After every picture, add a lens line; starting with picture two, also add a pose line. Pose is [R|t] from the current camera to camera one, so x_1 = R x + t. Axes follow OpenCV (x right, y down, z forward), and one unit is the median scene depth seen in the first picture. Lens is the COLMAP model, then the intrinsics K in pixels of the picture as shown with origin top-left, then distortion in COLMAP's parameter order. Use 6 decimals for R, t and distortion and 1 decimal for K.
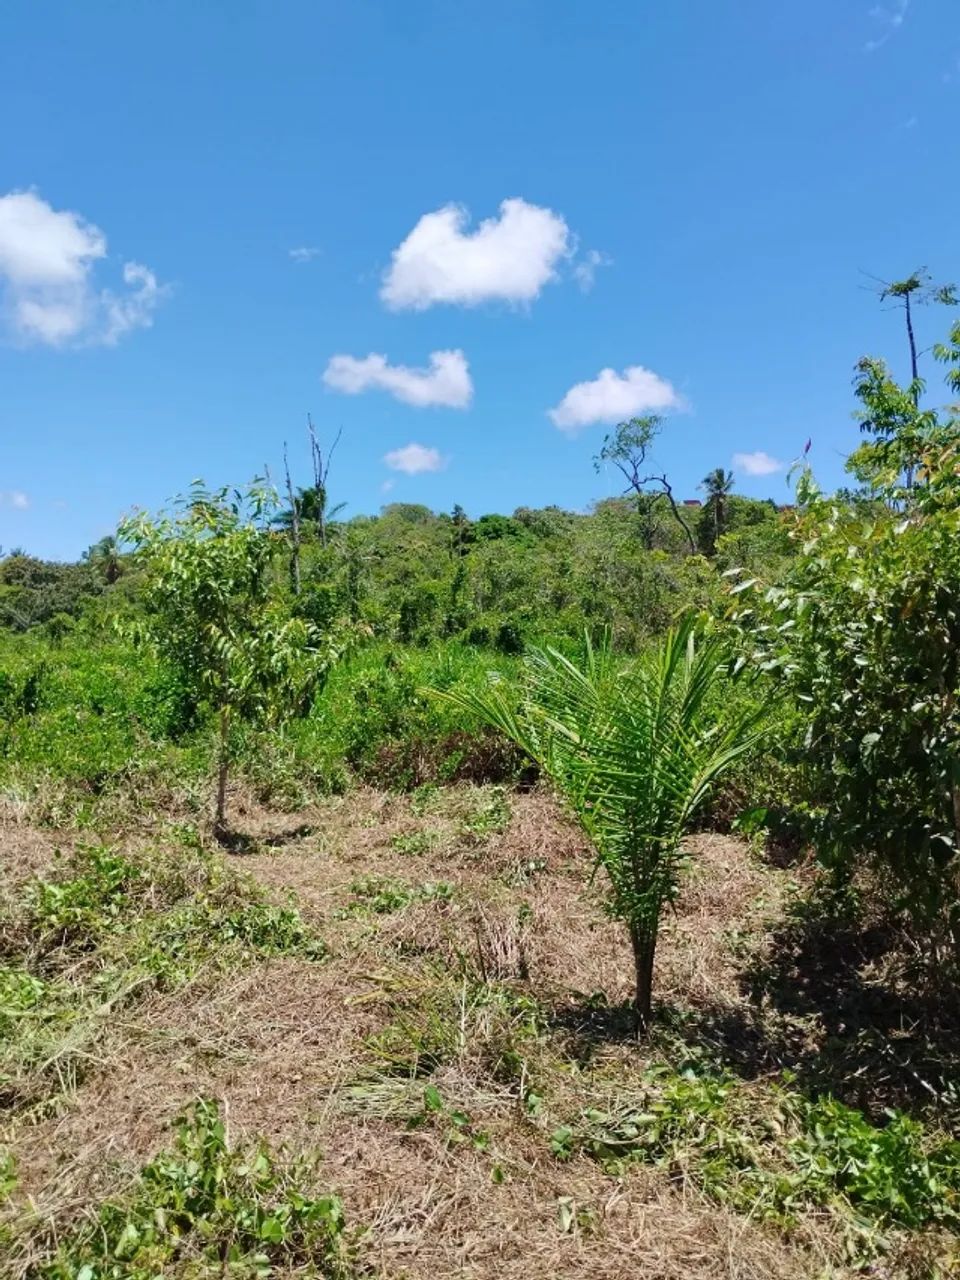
lens RADIAL K [[1079.5, 0, 485.2], [0, 1079.5, 628.7], [0, 0, 1]] dist [0.043589, -0.069467]
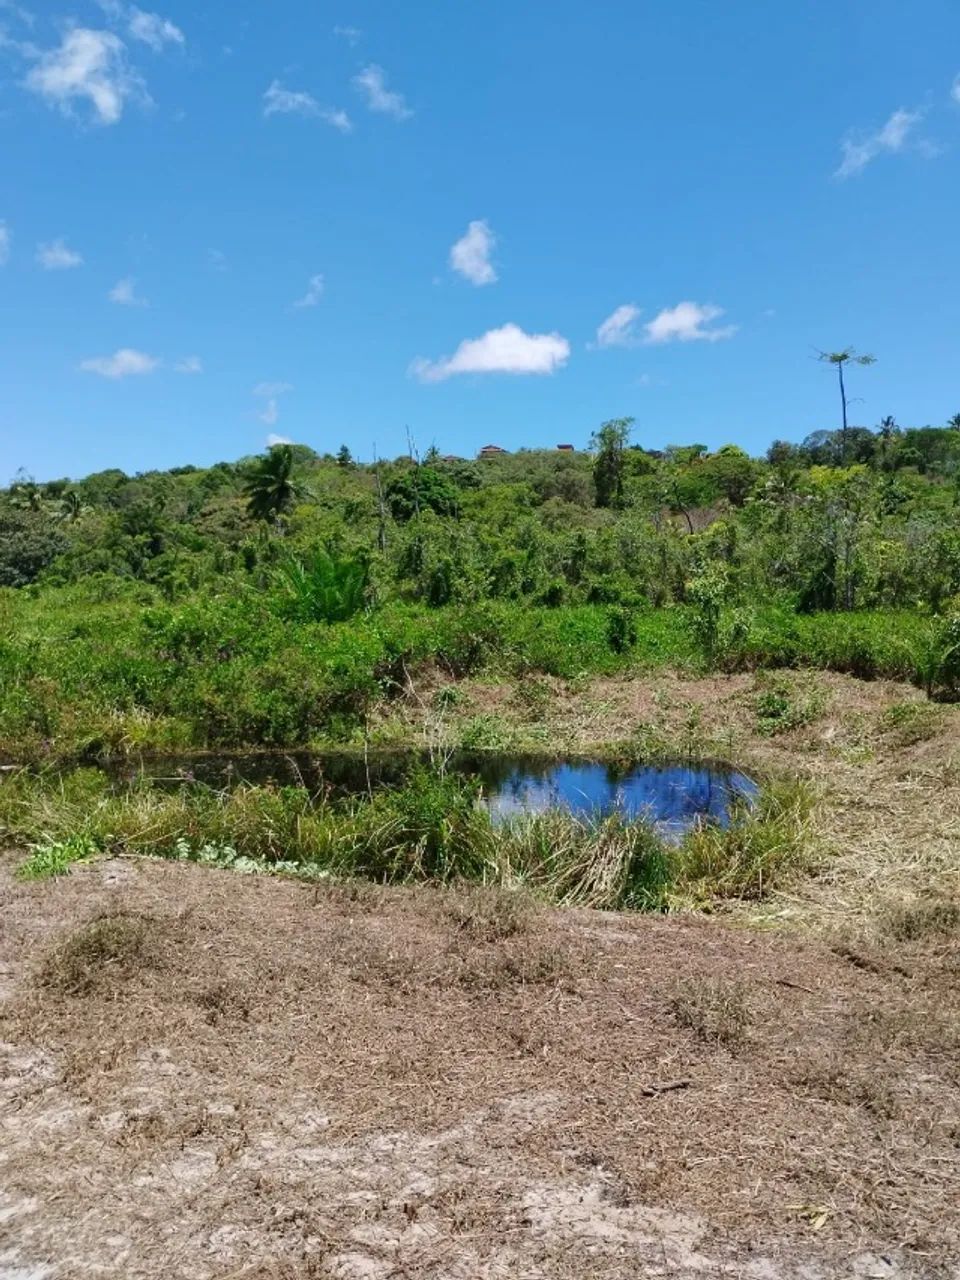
lens RADIAL K [[1079.5, 0, 486.9], [0, 1079.5, 638.9], [0, 0, 1]] dist [0.043589, -0.069467]
pose [[0.988307, -0.018960, 0.151296, -0.096070], [0.007646, 0.997153, 0.075016, -0.012112], [-0.152288, -0.072982, 0.985638, -0.127163]]
